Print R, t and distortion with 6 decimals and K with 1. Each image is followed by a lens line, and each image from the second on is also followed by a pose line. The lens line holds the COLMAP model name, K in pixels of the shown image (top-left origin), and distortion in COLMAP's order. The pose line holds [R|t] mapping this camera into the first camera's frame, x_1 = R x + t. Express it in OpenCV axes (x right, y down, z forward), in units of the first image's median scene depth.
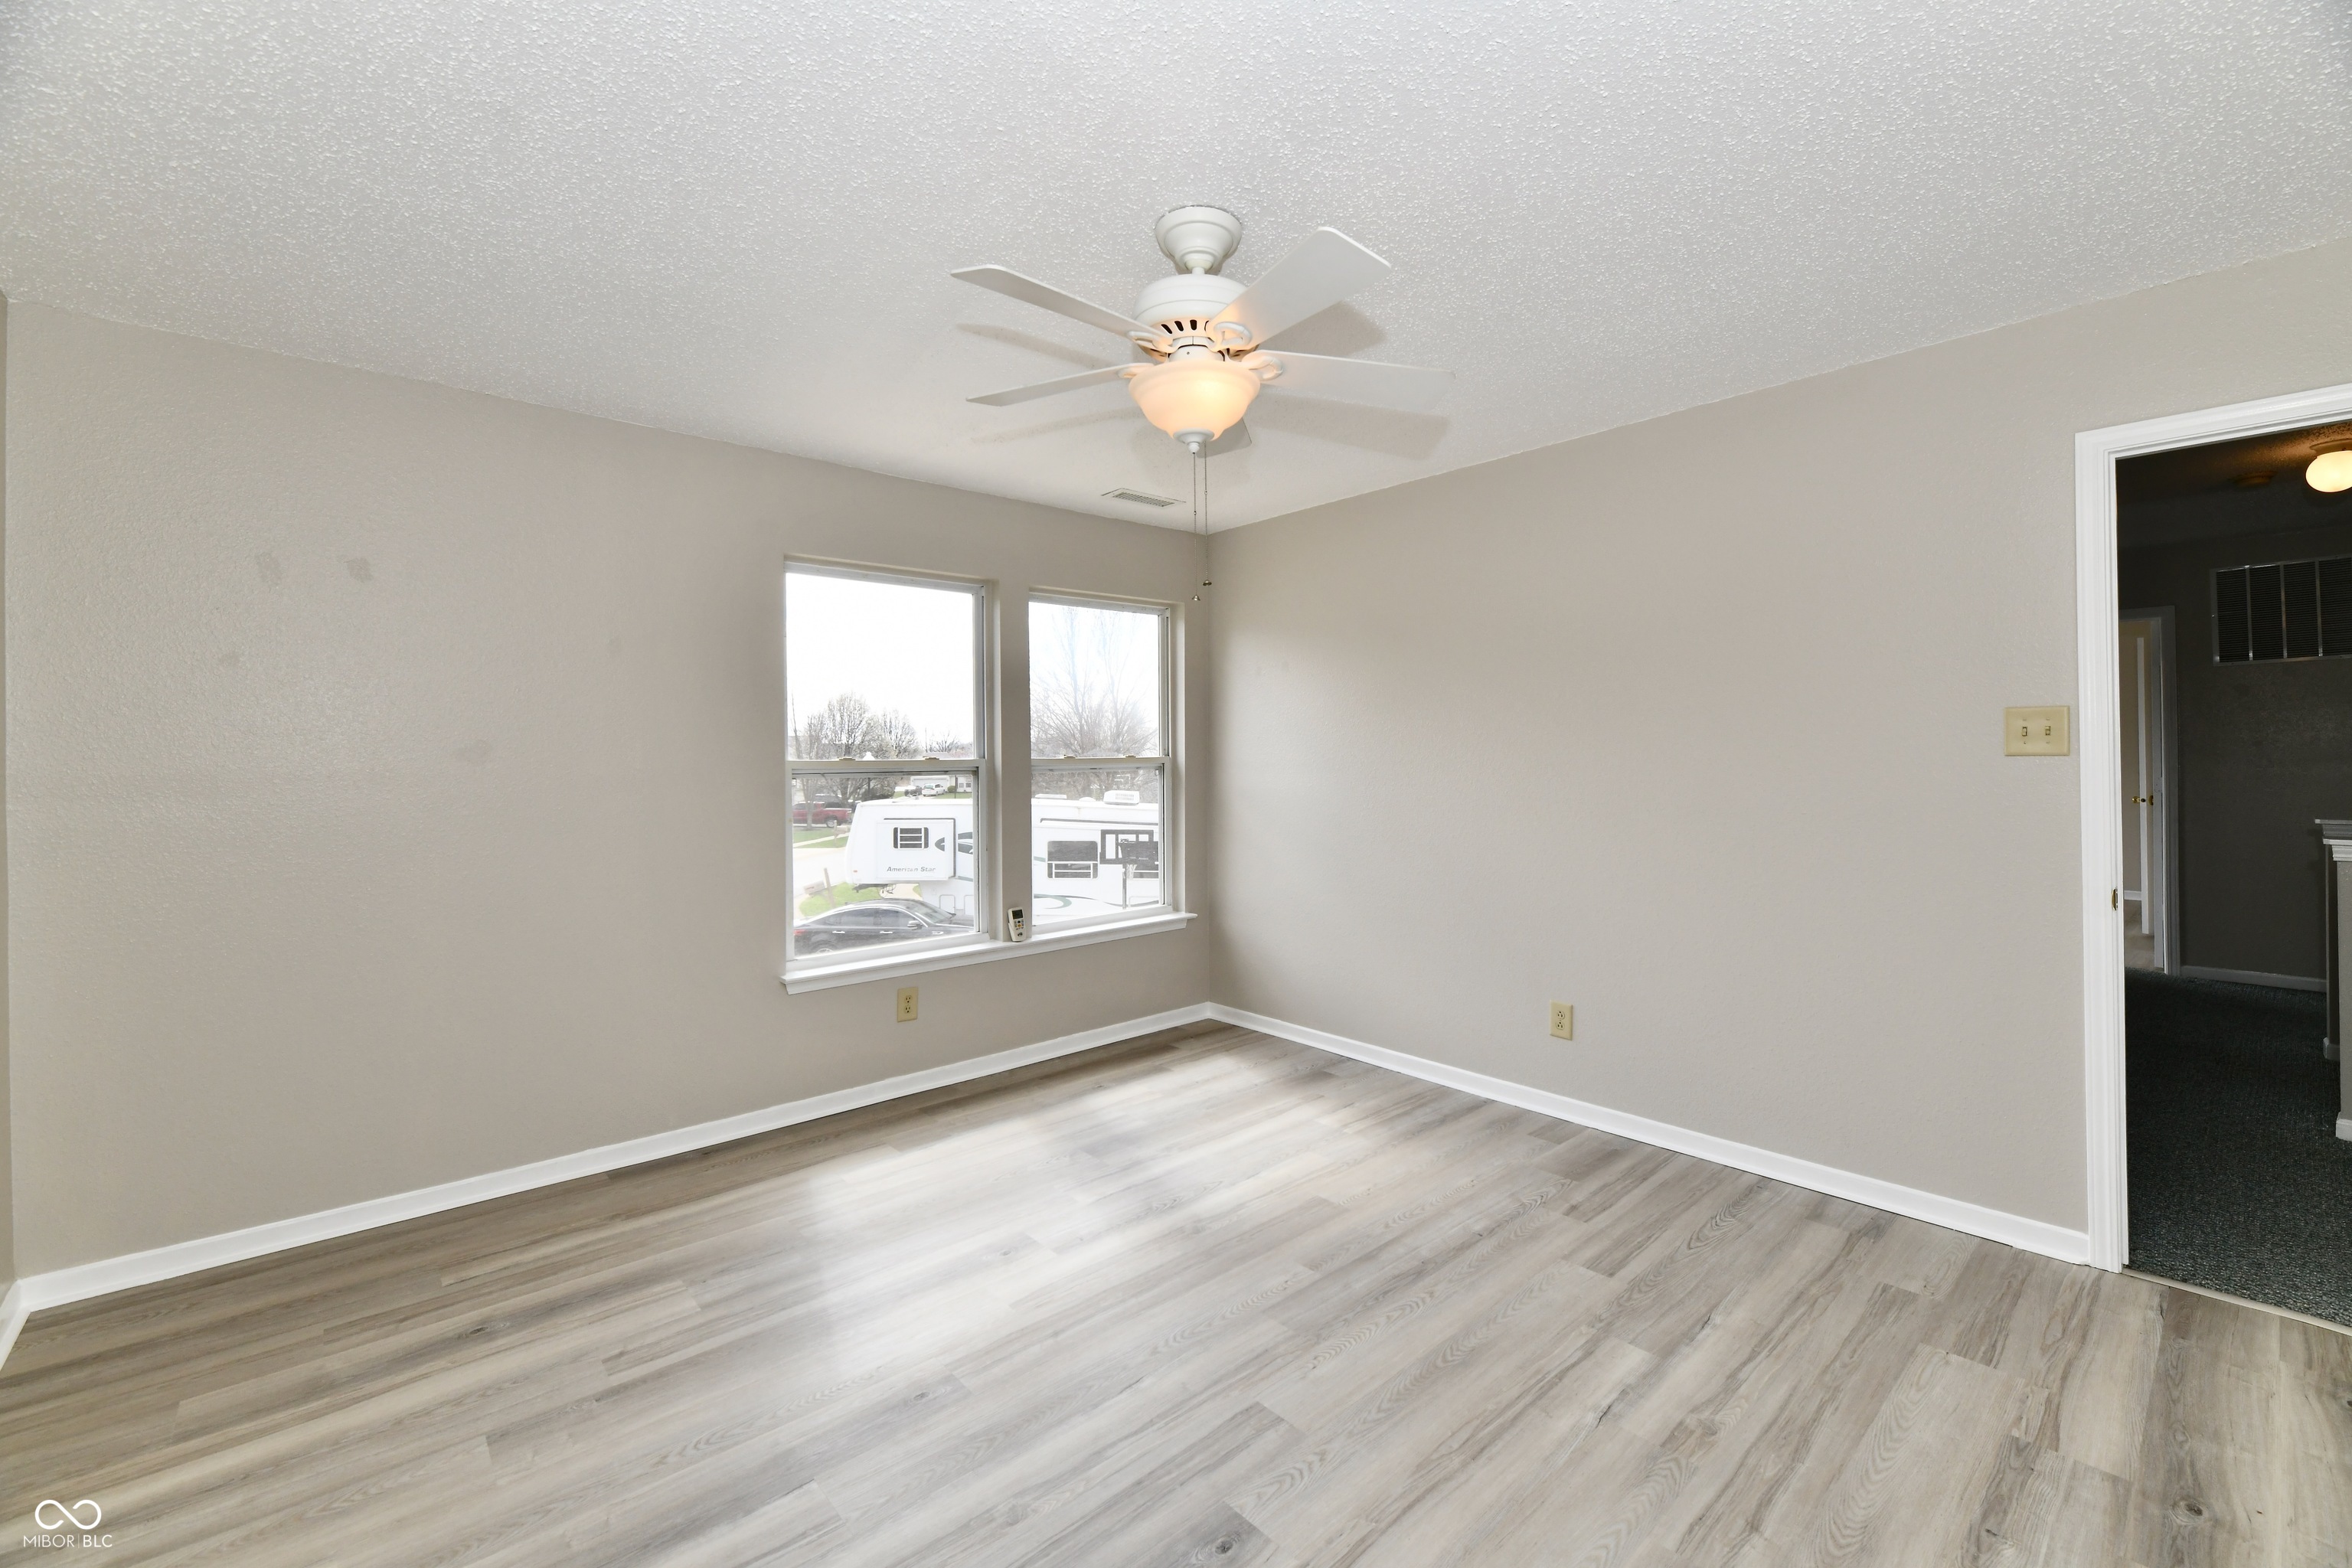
lens RADIAL K [[966.8, 0, 1180.3], [0, 966.8, 761.1], [0, 0, 1]] dist [-0.007297, -0.001181]
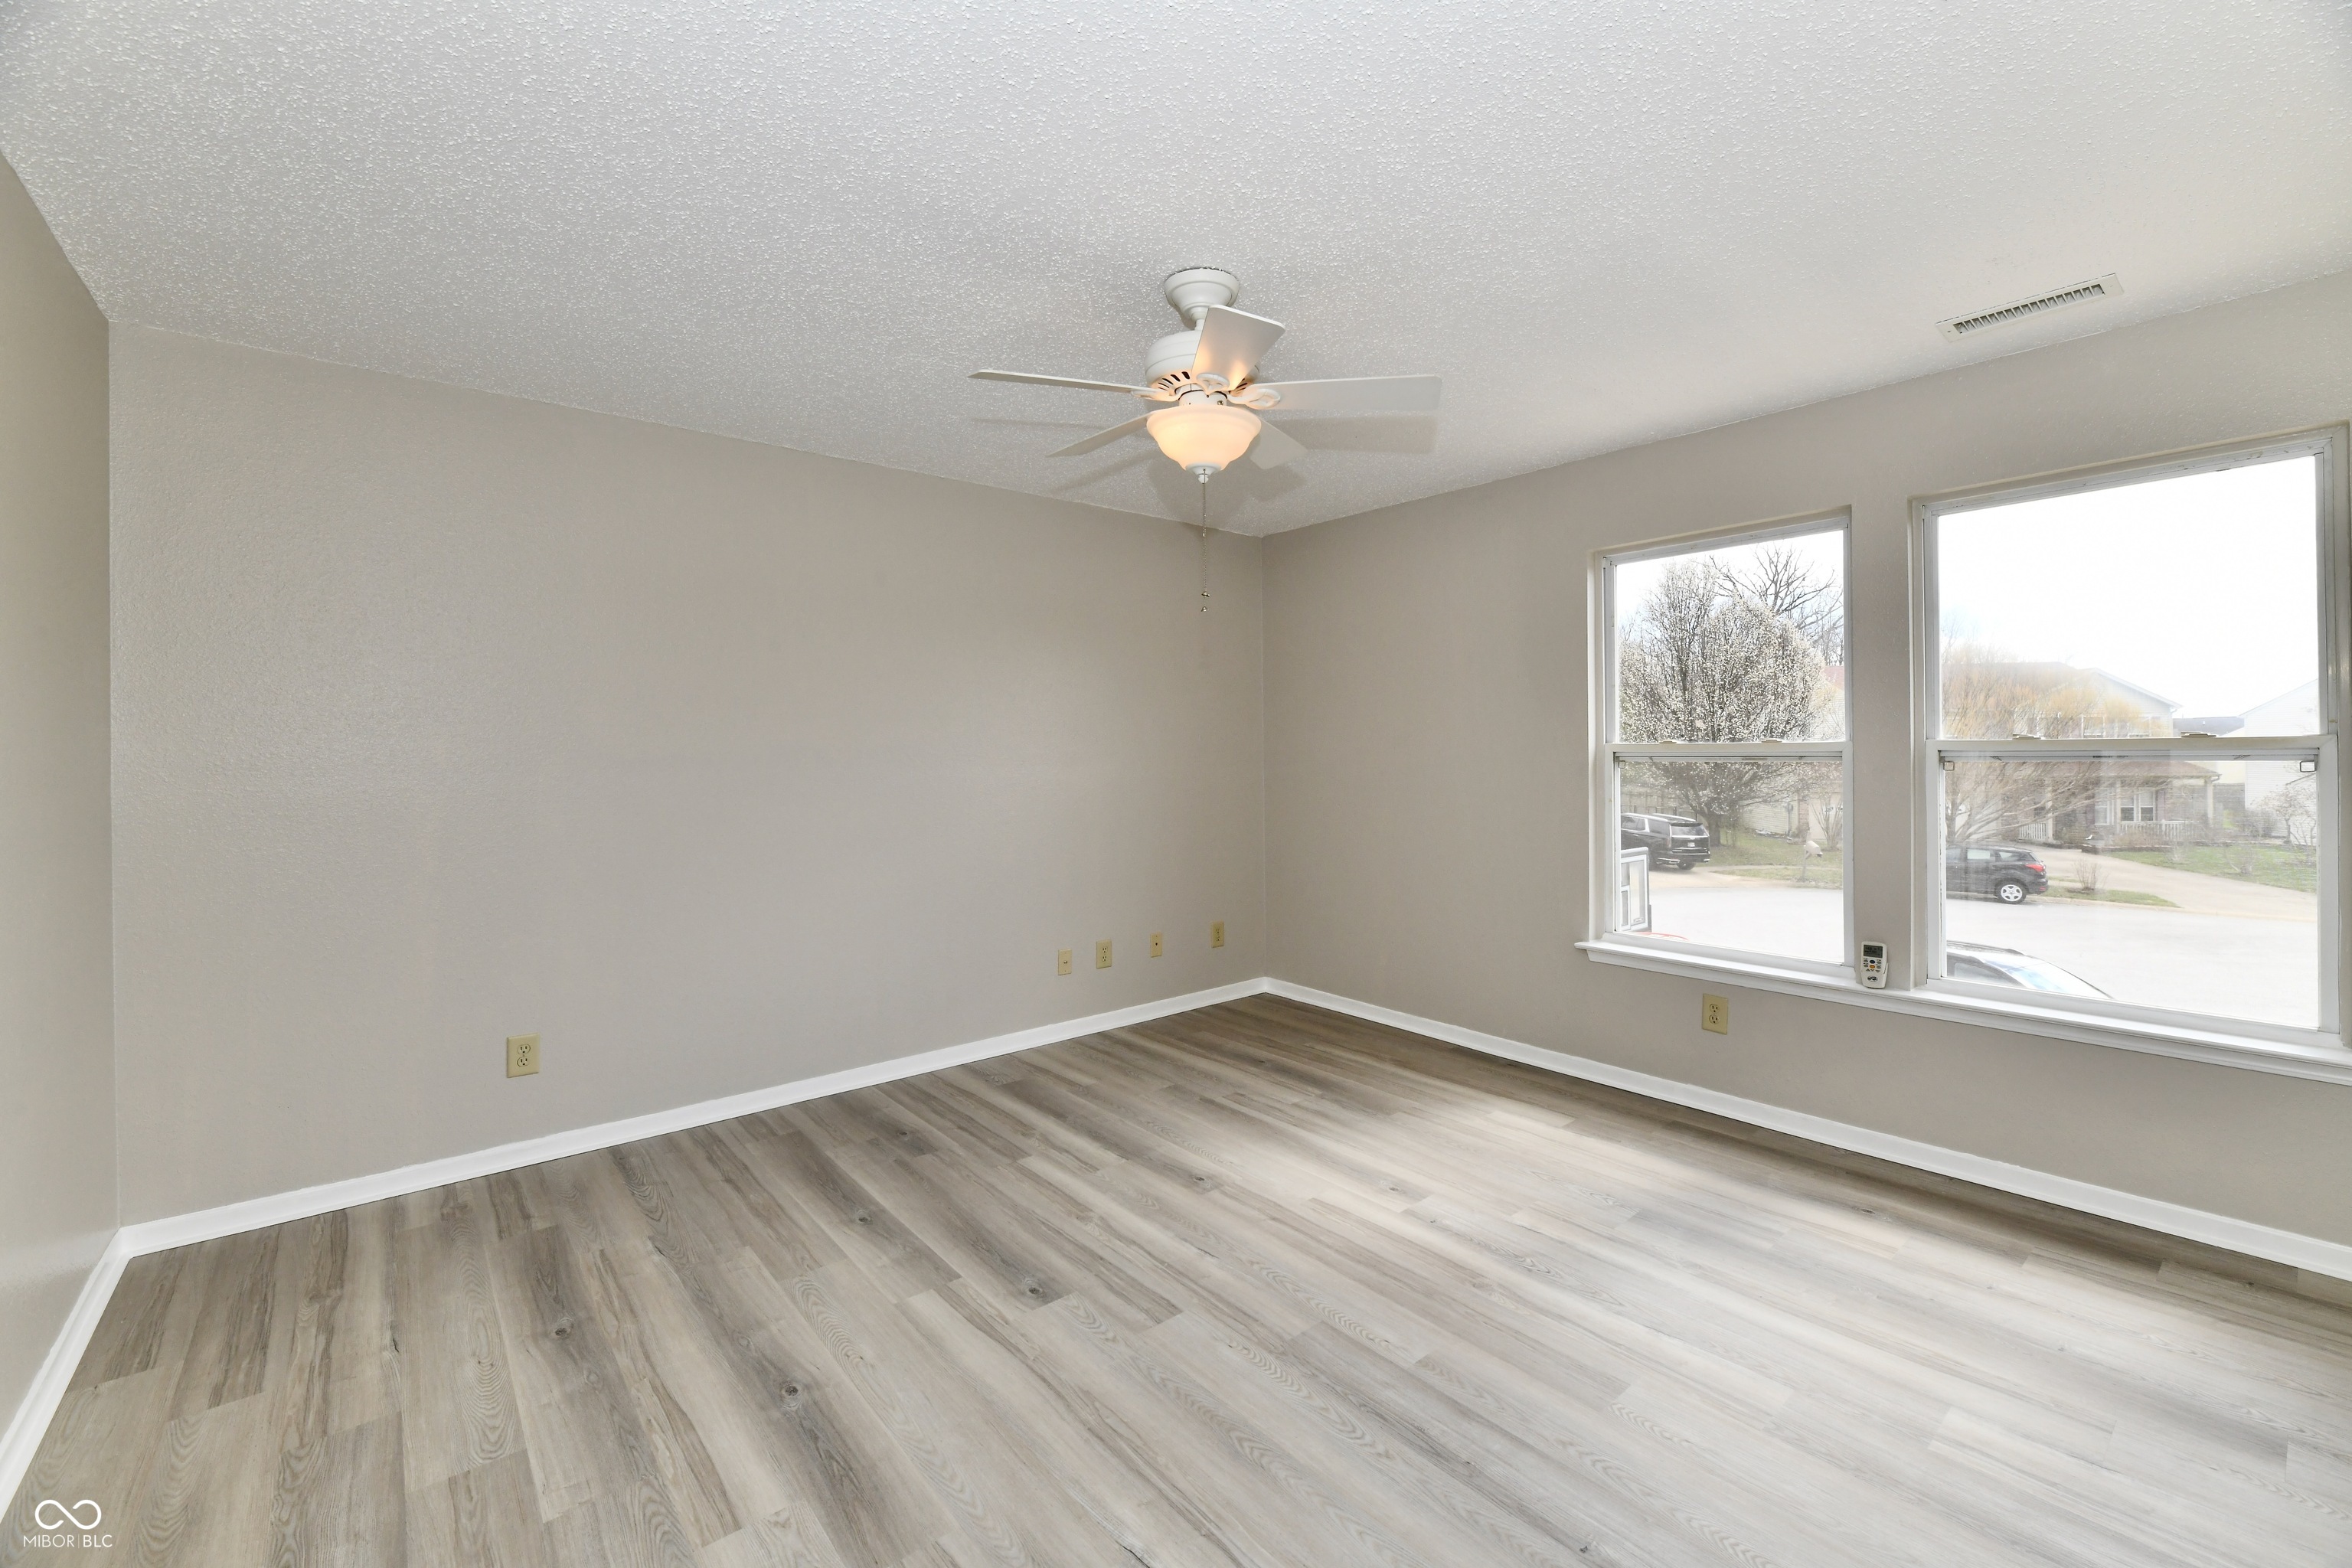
lens RADIAL K [[966.8, 0, 1197.9], [0, 966.8, 749.4], [0, 0, 1]] dist [-0.007297, -0.001181]
pose [[-0.019786, 0.011738, -0.999735, 0.952079], [0.003382, 0.999926, 0.011673, -0.010252], [0.999799, -0.003150, -0.019825, 0.818457]]
